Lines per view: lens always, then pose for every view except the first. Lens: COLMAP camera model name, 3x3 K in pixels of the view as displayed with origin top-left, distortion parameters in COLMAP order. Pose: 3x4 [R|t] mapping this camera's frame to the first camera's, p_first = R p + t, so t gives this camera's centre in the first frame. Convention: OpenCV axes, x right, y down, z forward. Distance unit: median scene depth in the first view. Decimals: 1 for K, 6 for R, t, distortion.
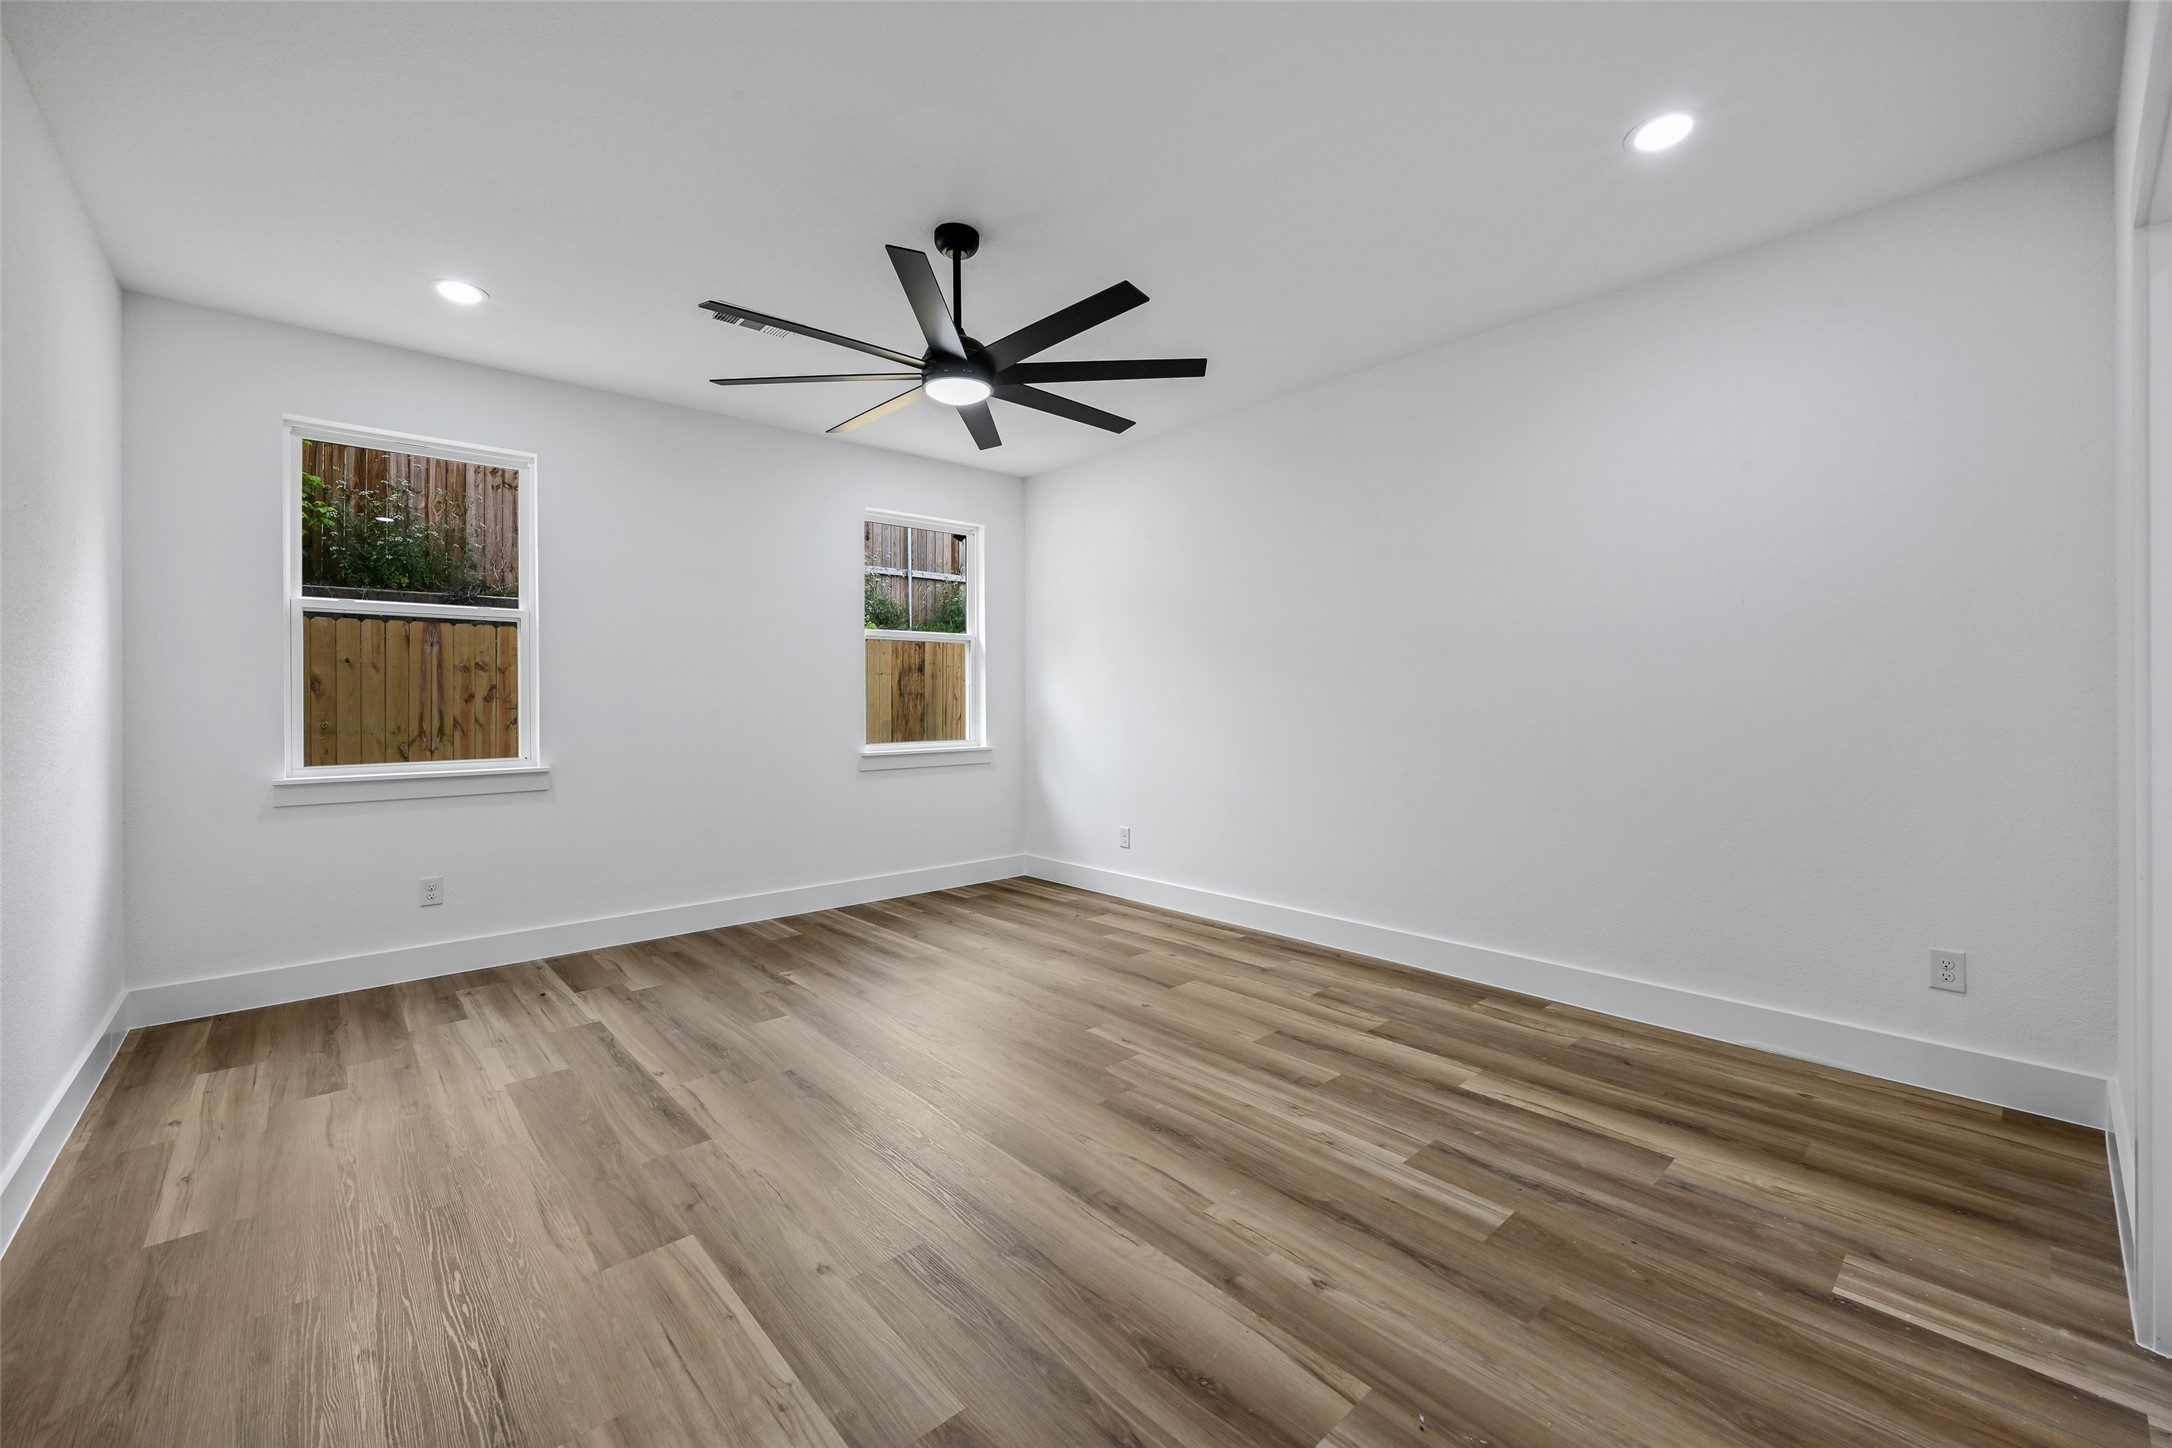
lens RADIAL K [[856.7, 0, 1086.0], [0, 856.7, 724.0], [0, 0, 1]] dist [-0.001188, -0.000211]
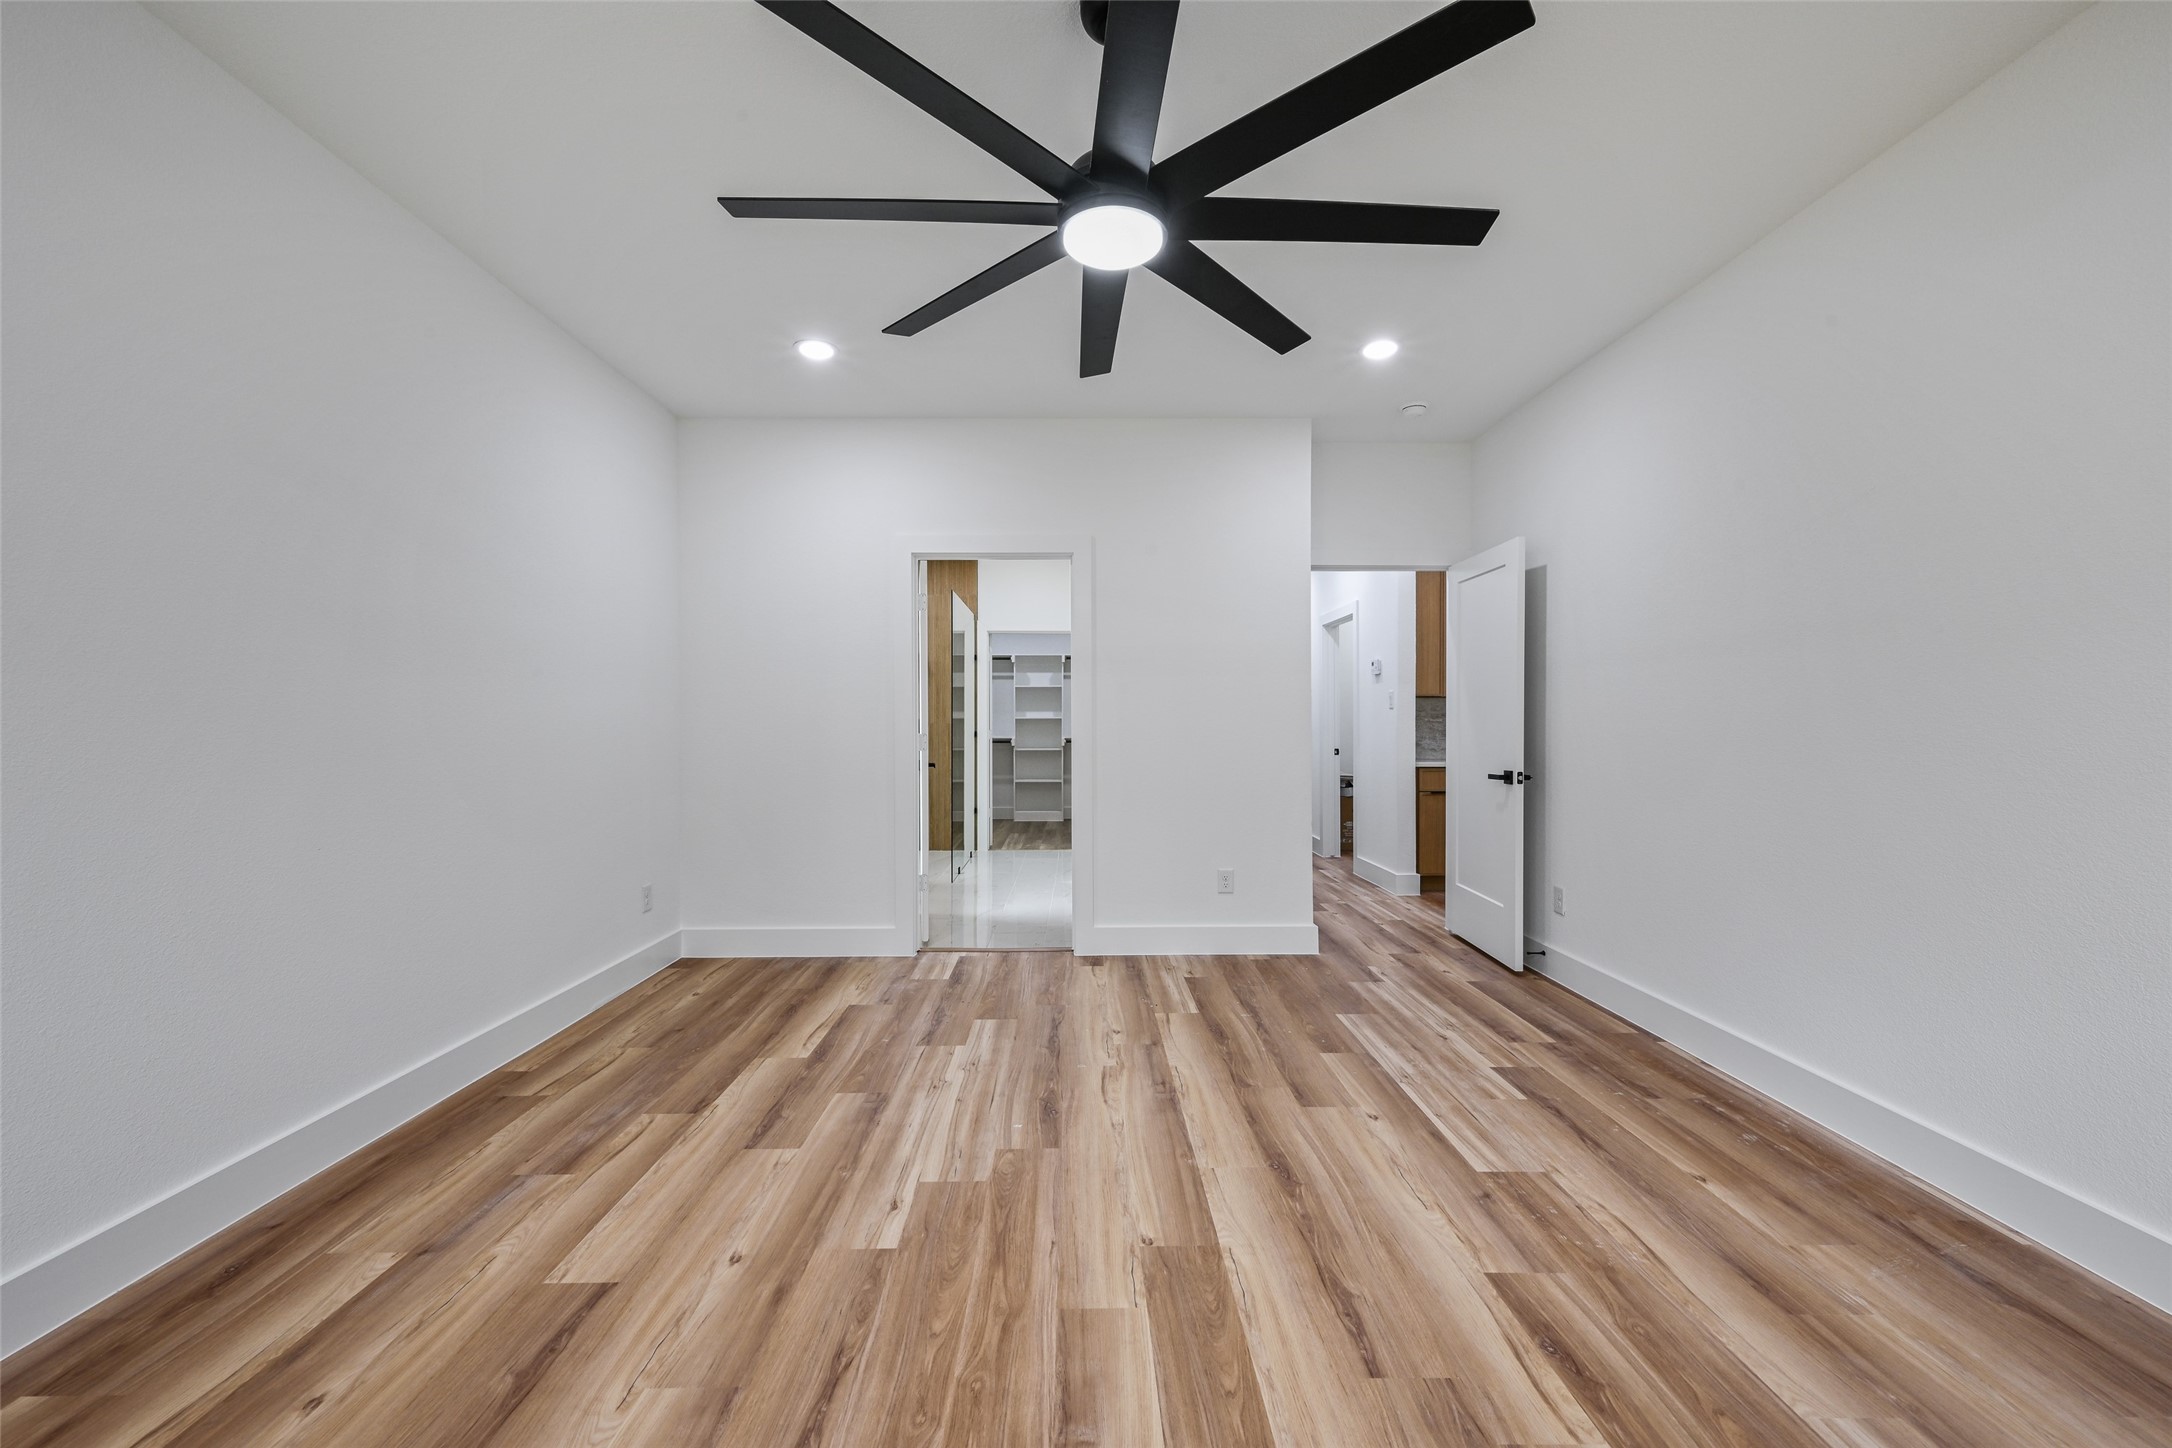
lens RADIAL K [[856.7, 0, 1086.0], [0, 856.7, 724.0], [0, 0, 1]] dist [-0.001188, -0.000211]
pose [[-0.749873, 0.005415, 0.661559, -0.611016], [0.022669, 0.999590, 0.017513, -0.034352], [-0.661193, 0.028130, -0.749688, 1.617869]]
